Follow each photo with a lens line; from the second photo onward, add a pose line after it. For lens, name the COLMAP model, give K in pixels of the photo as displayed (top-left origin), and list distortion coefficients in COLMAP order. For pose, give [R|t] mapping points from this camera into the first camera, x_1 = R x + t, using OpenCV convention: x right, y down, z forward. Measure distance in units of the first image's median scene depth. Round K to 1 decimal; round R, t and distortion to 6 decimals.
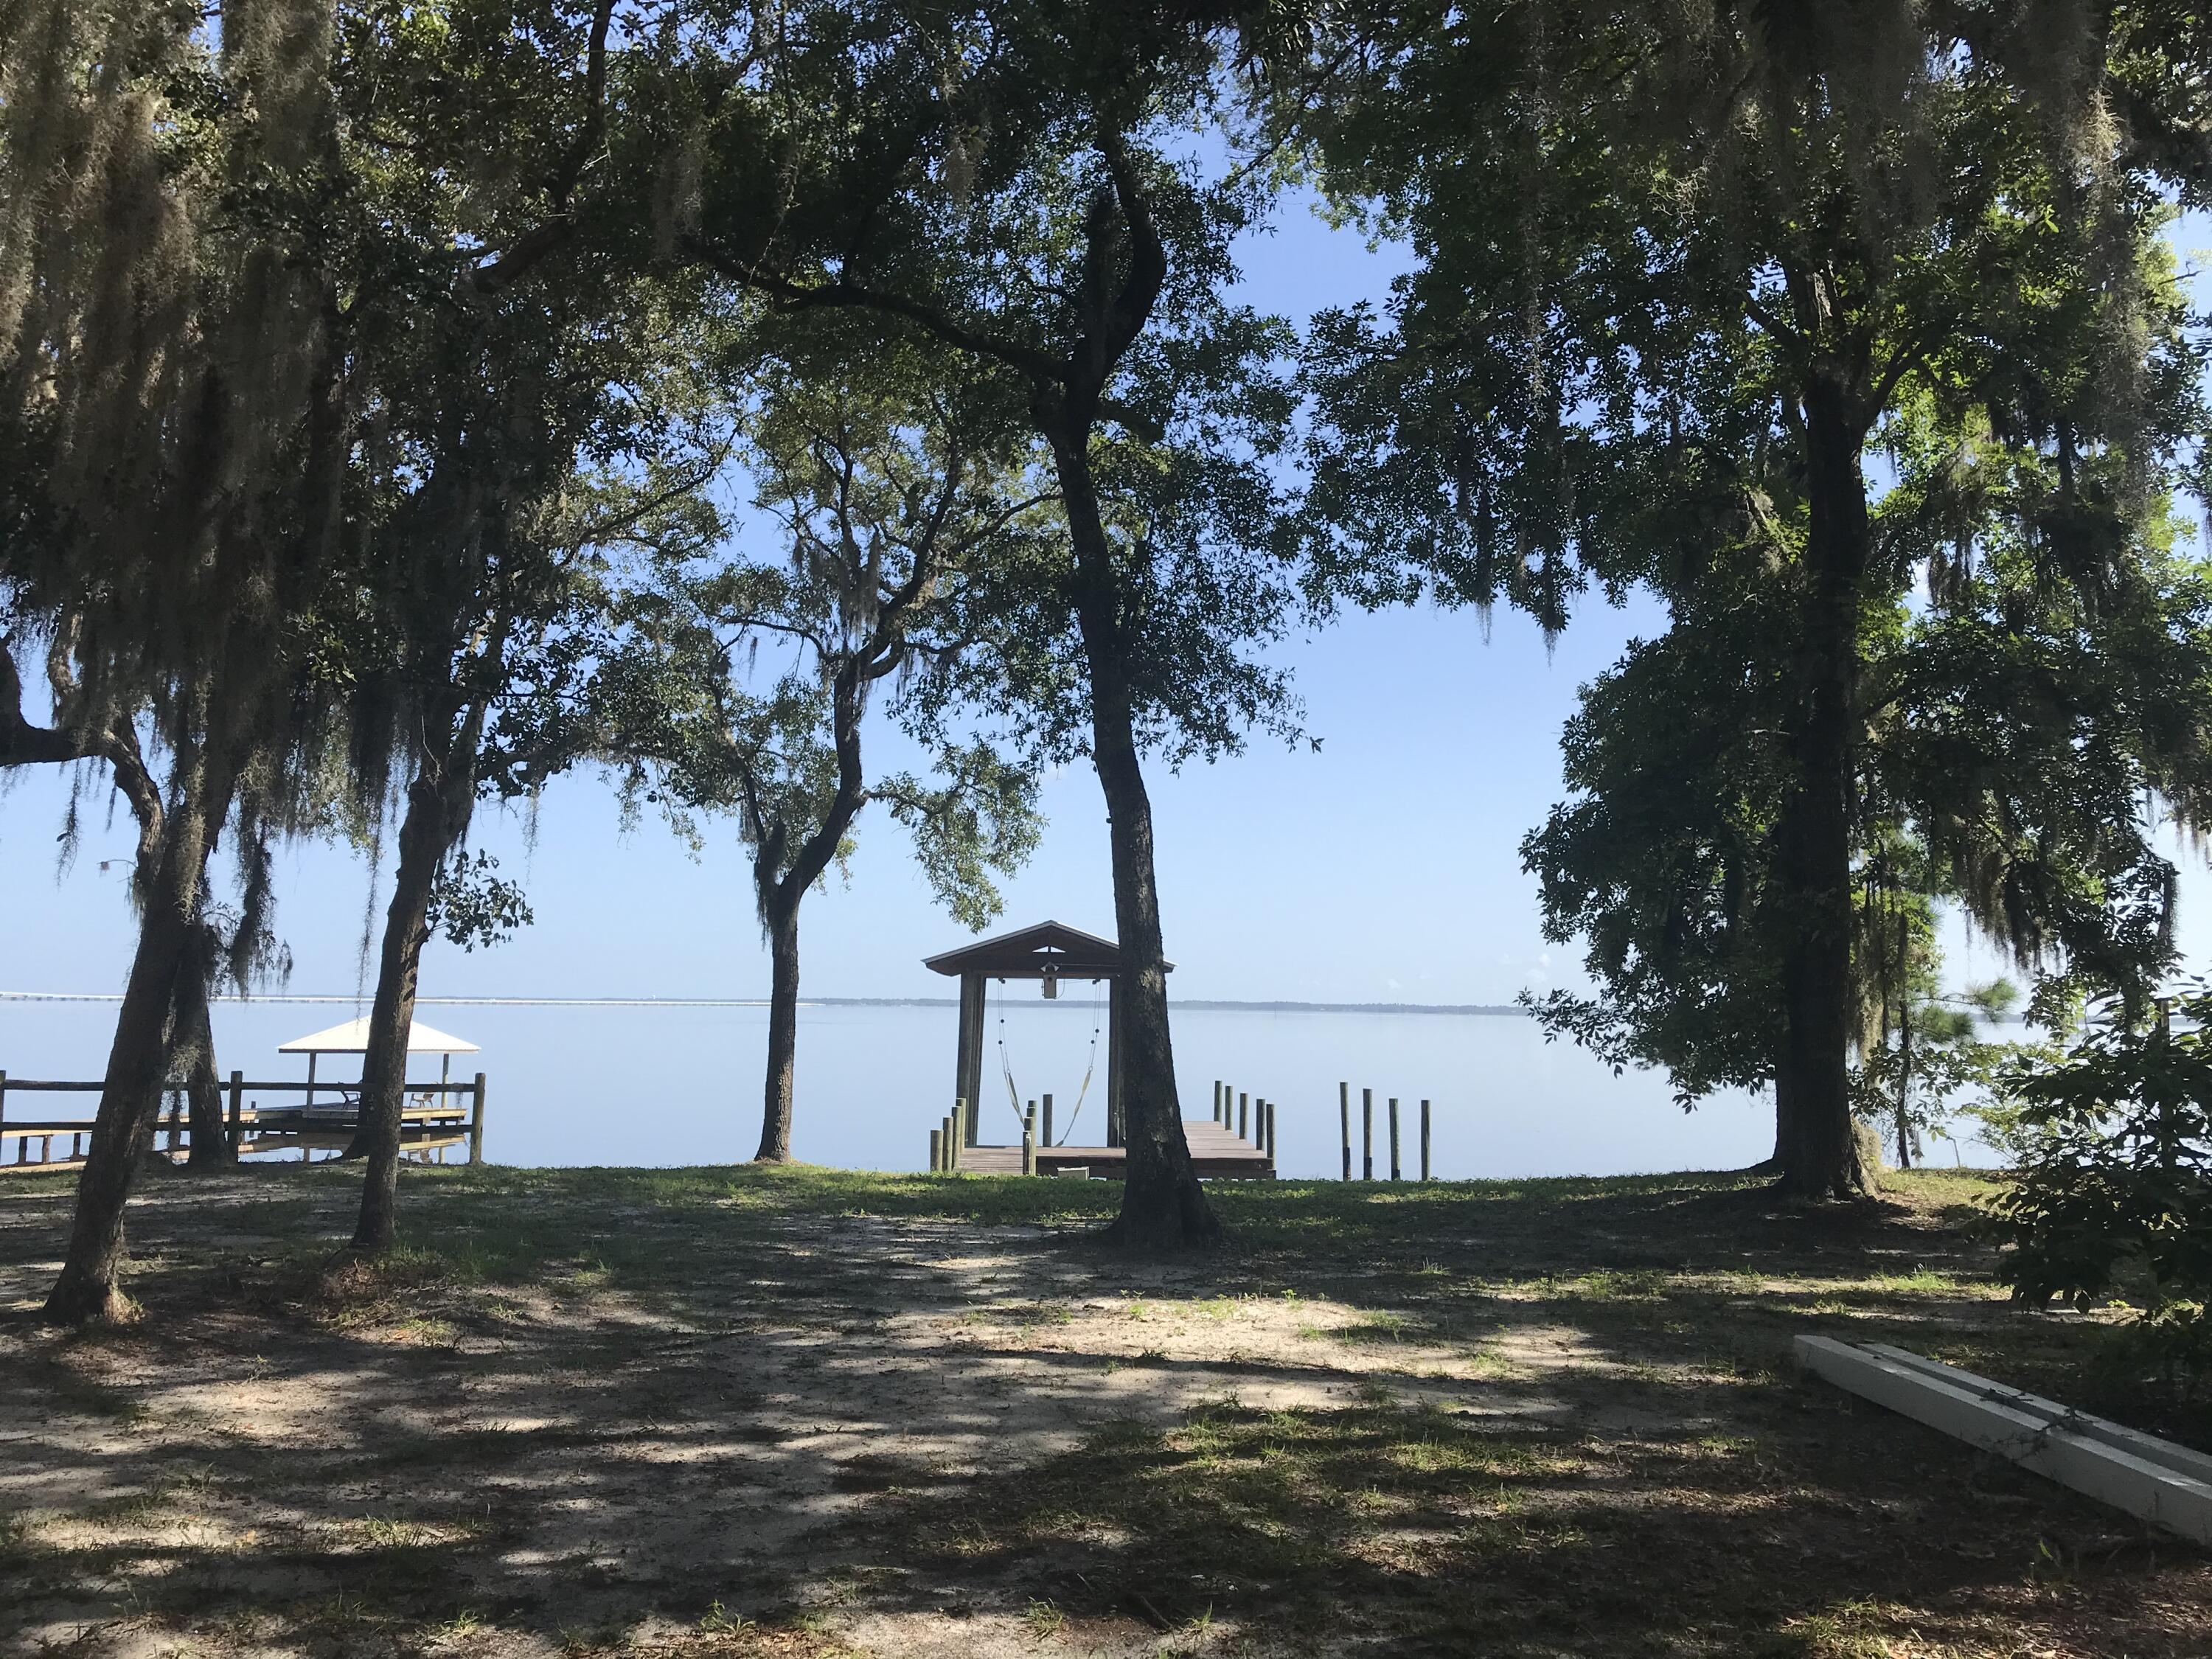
lens RADIAL K [[1809.5, 0, 1089.5], [0, 1809.5, 811.7], [0, 0, 1]] dist [0.144294, -0.413281]
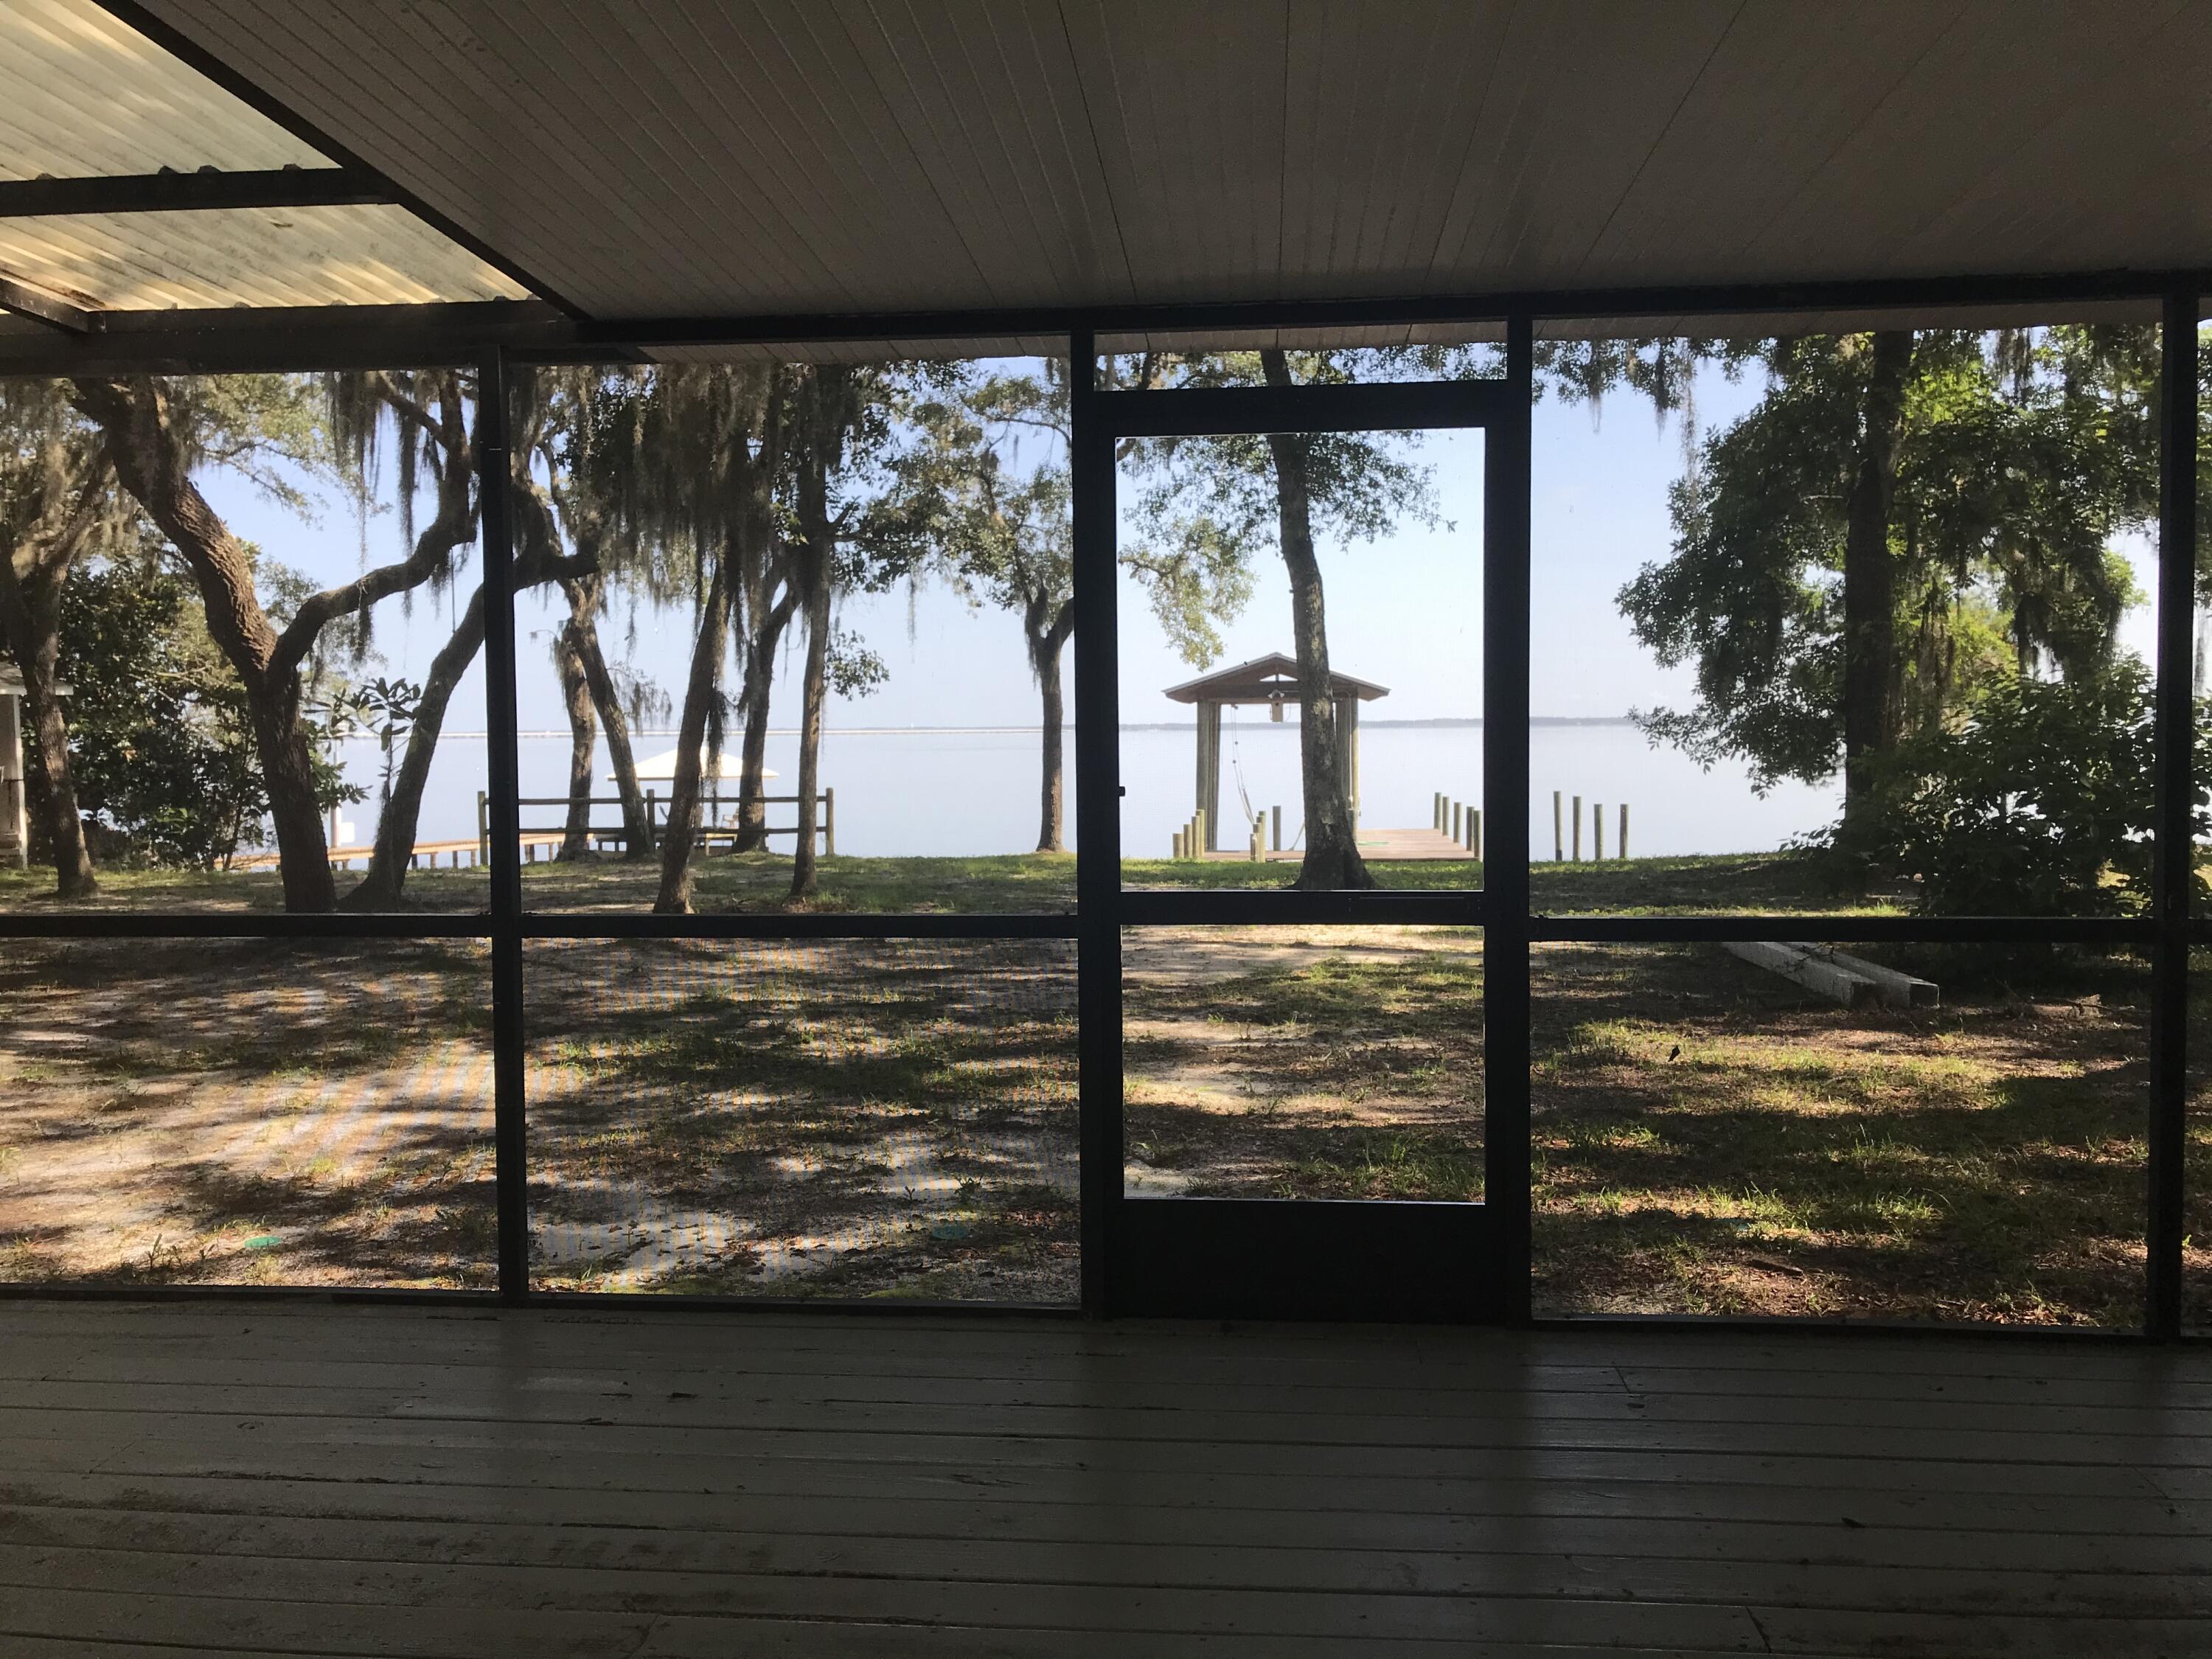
lens RADIAL K [[1802.7, 0, 1101.4], [0, 1802.7, 806.4], [0, 0, 1]] dist [0.029422, -0.001825]
pose [[0.991481, -0.016367, -0.129218, 0.026434], [0.035462, 0.988517, 0.146891, -0.024557], [0.125330, -0.150222, 0.980676, -0.224072]]
